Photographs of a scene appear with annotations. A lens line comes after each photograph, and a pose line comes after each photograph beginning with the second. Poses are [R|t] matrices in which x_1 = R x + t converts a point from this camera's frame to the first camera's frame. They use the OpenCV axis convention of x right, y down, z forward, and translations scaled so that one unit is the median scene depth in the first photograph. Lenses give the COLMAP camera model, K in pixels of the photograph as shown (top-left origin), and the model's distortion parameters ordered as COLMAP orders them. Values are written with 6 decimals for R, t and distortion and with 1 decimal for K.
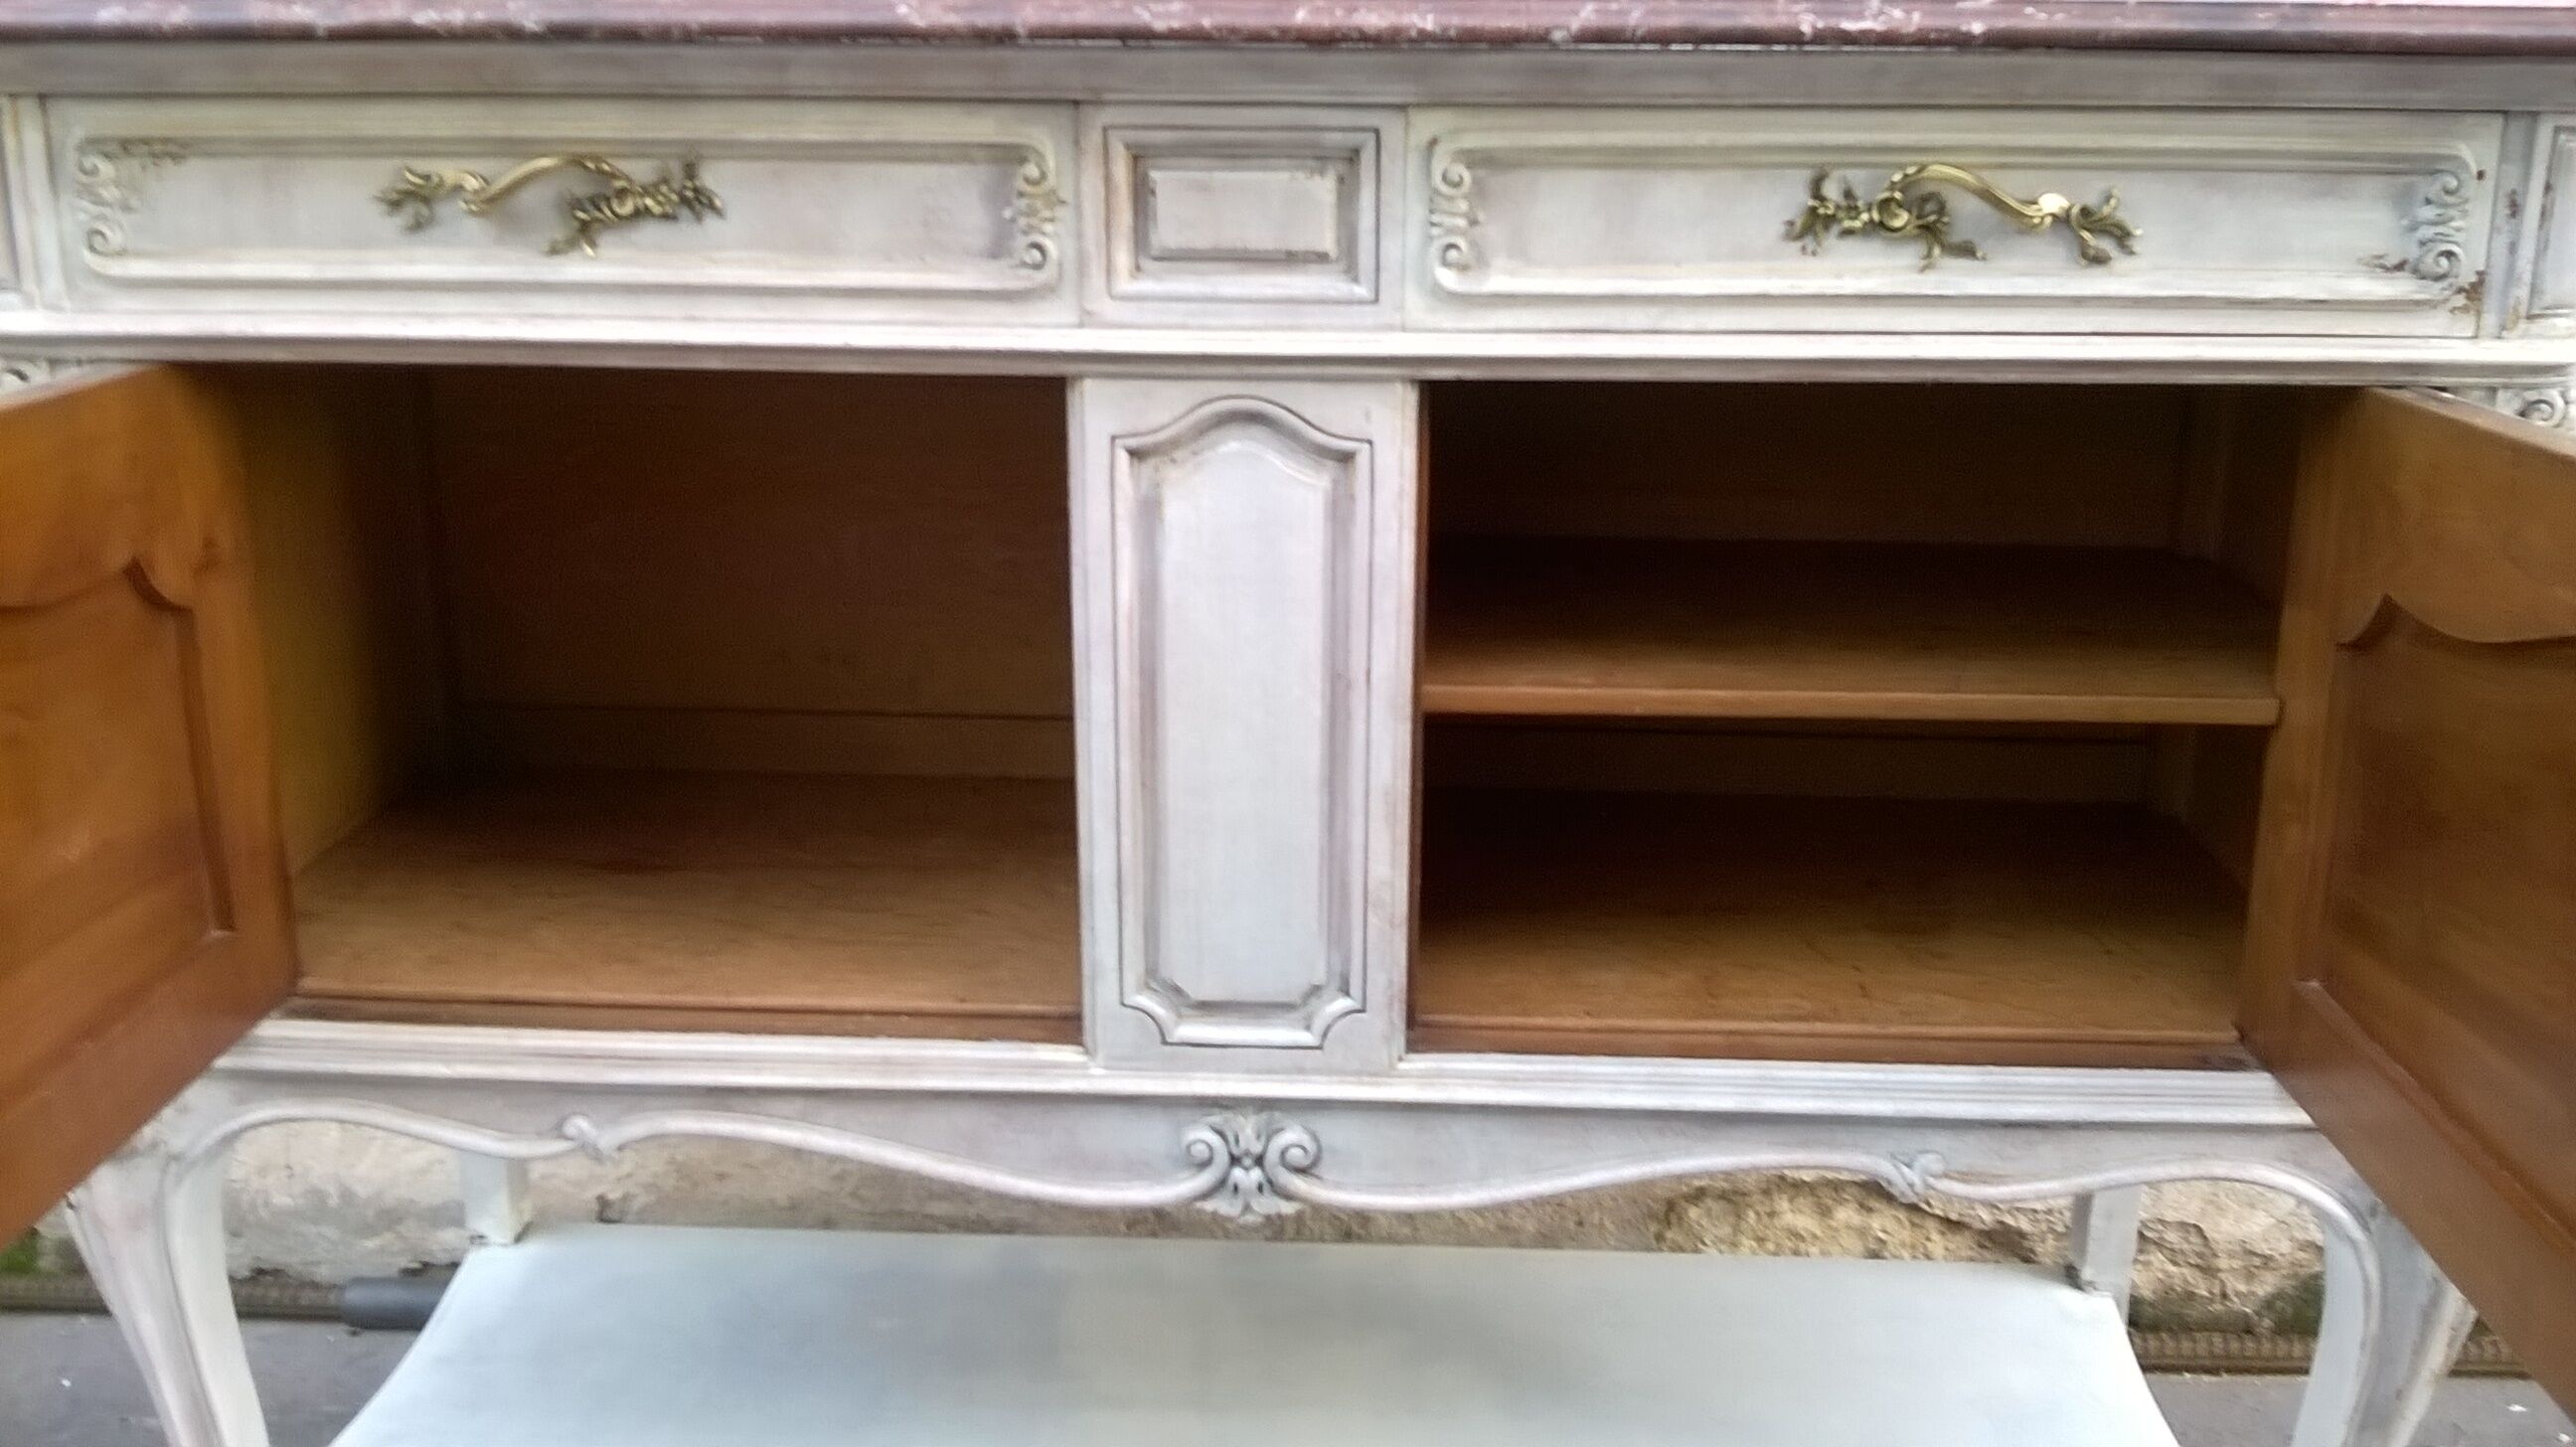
lens RADIAL K [[2294.3, 0, 1296.9], [0, 2294.3, 697.7], [0, 0, 1]] dist [0.036478, -0.167784]
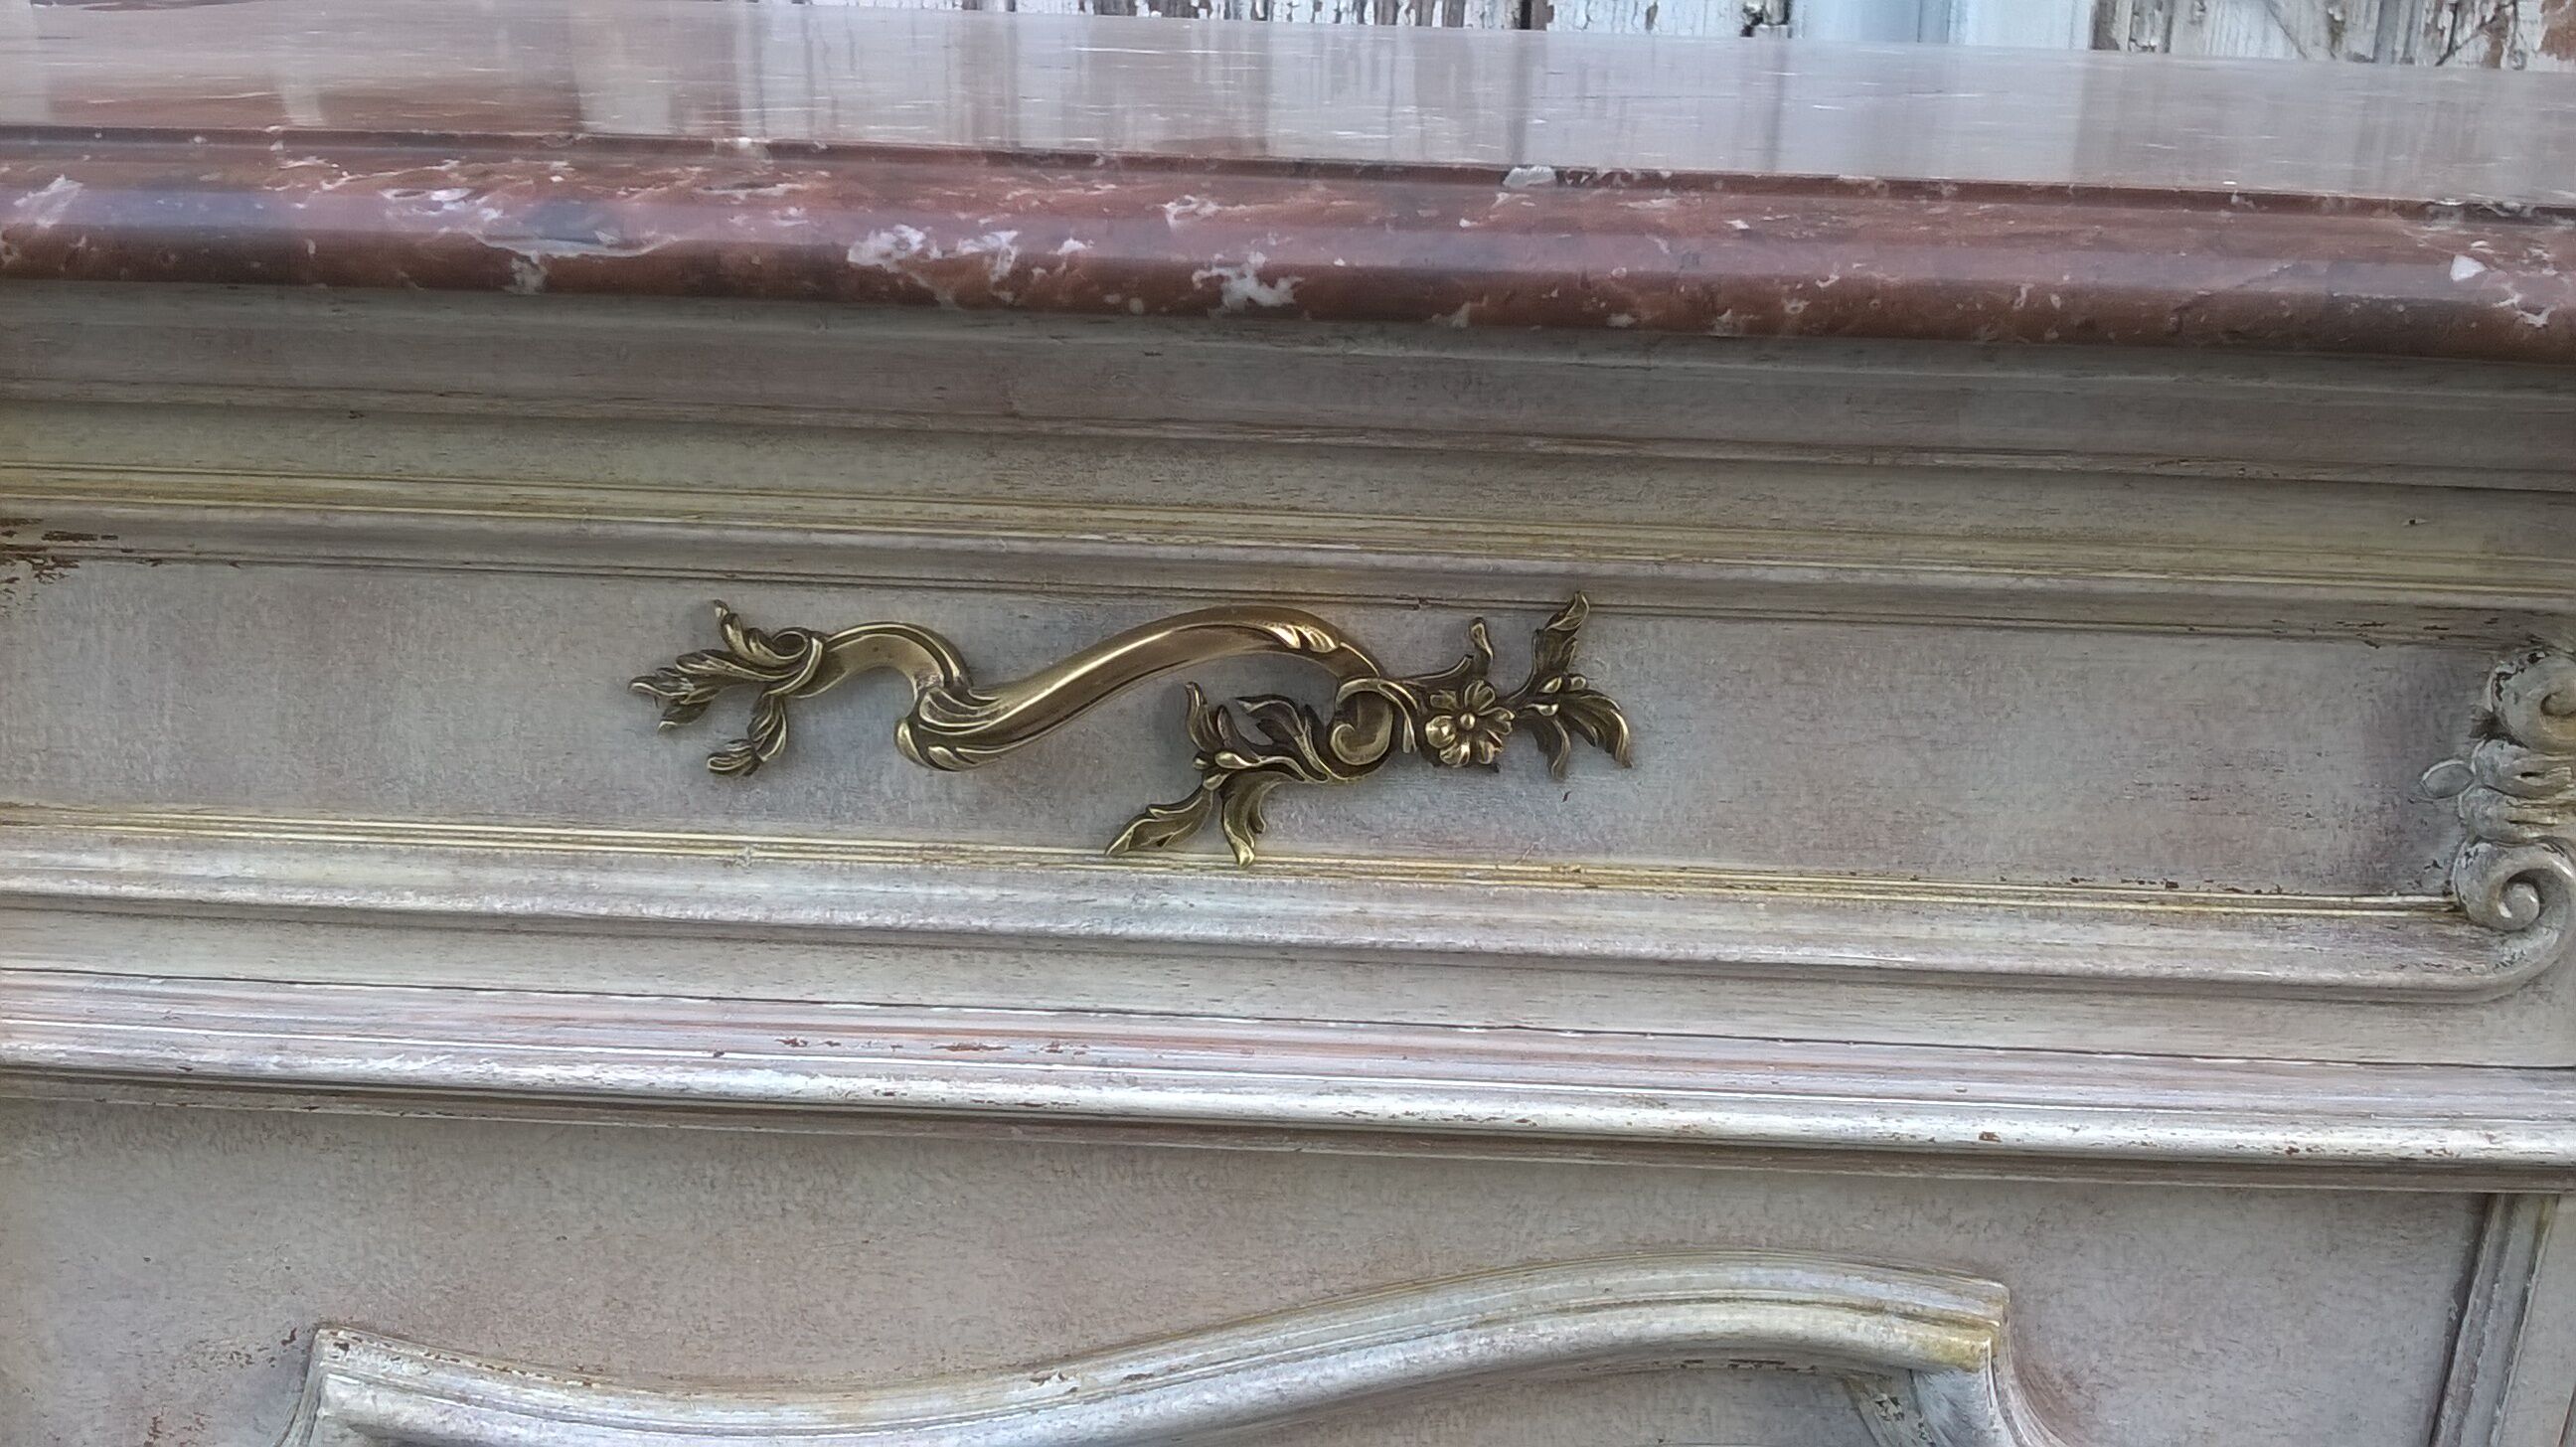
lens RADIAL K [[2294.3, 0, 1301.1], [0, 2294.3, 699.7], [0, 0, 1]] dist [0.036478, -0.167784]
pose [[0.999137, 0.013766, 0.039201, -0.310065], [-0.015566, 0.998821, 0.045978, -0.231744], [-0.038522, -0.046549, 0.998173, 0.639753]]
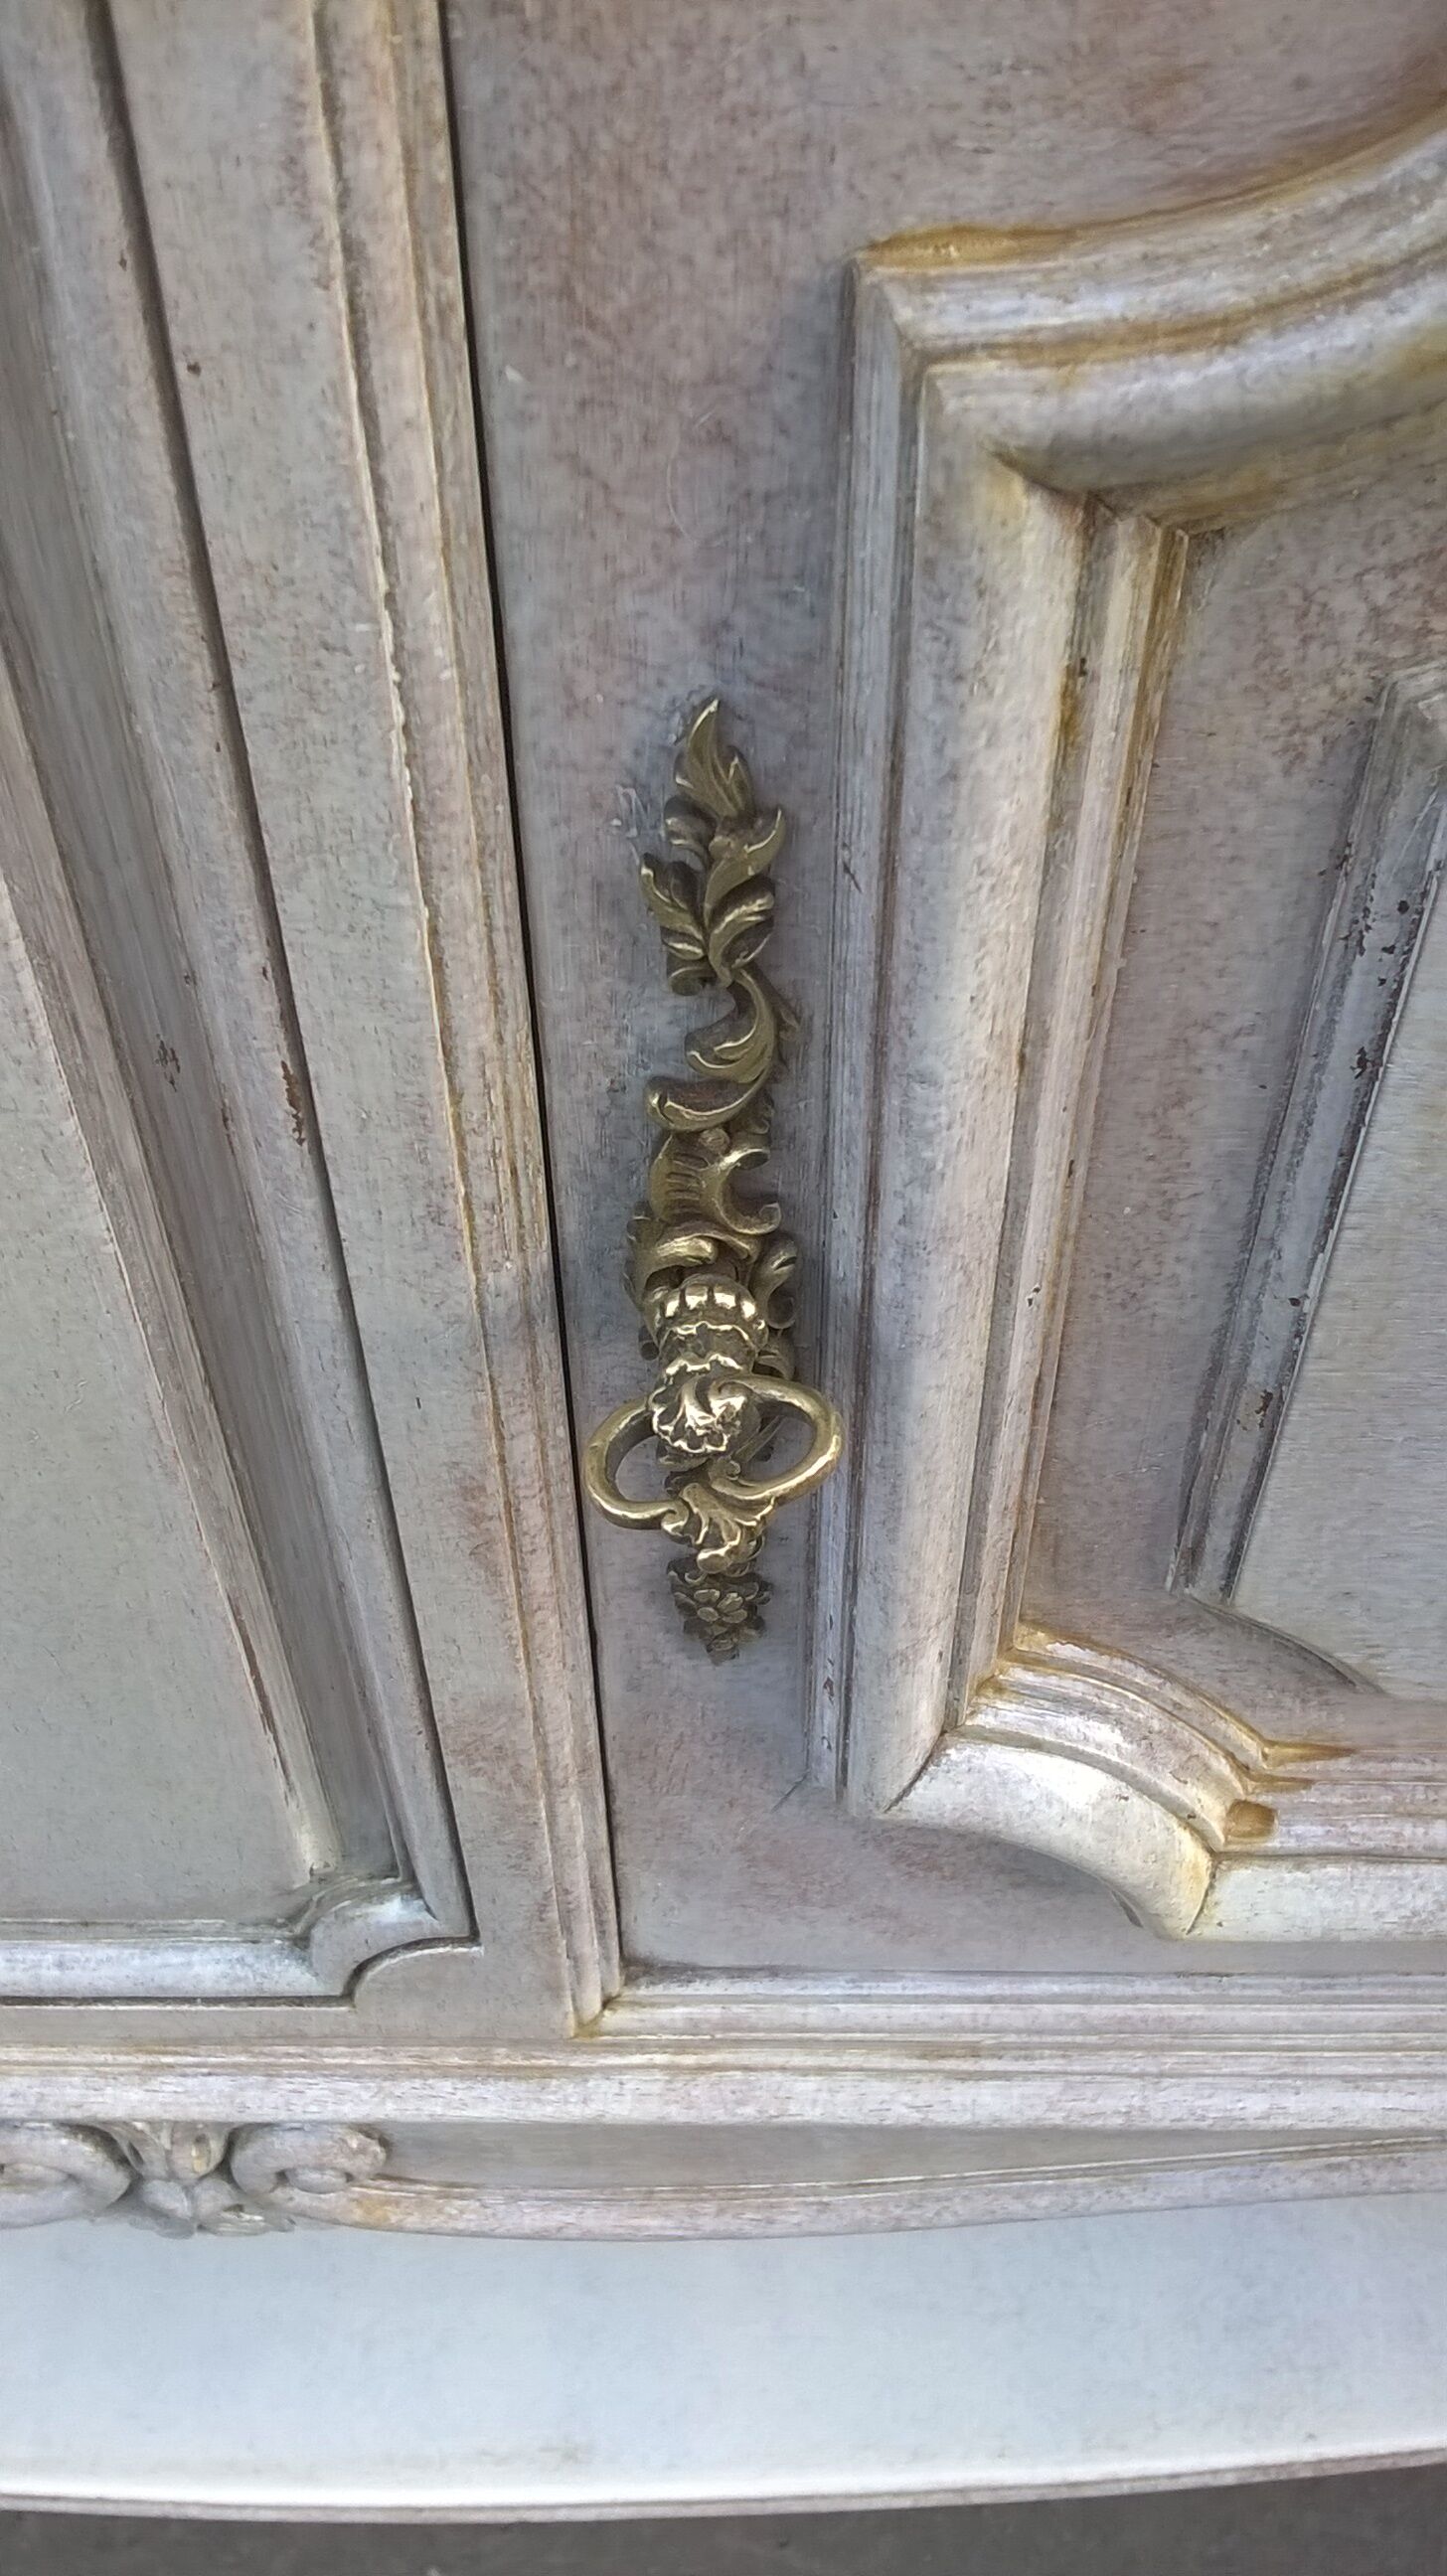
lens RADIAL K [[2294.3, 0, 734.1], [0, 2294.3, 1282.4], [0, 0, 1]] dist [0.036478, -0.167784]
pose [[0.999149, -0.036266, 0.019658, 0.064417], [0.020108, 0.844280, 0.535525, -0.101025], [-0.036018, -0.534674, 0.844290, 0.851377]]
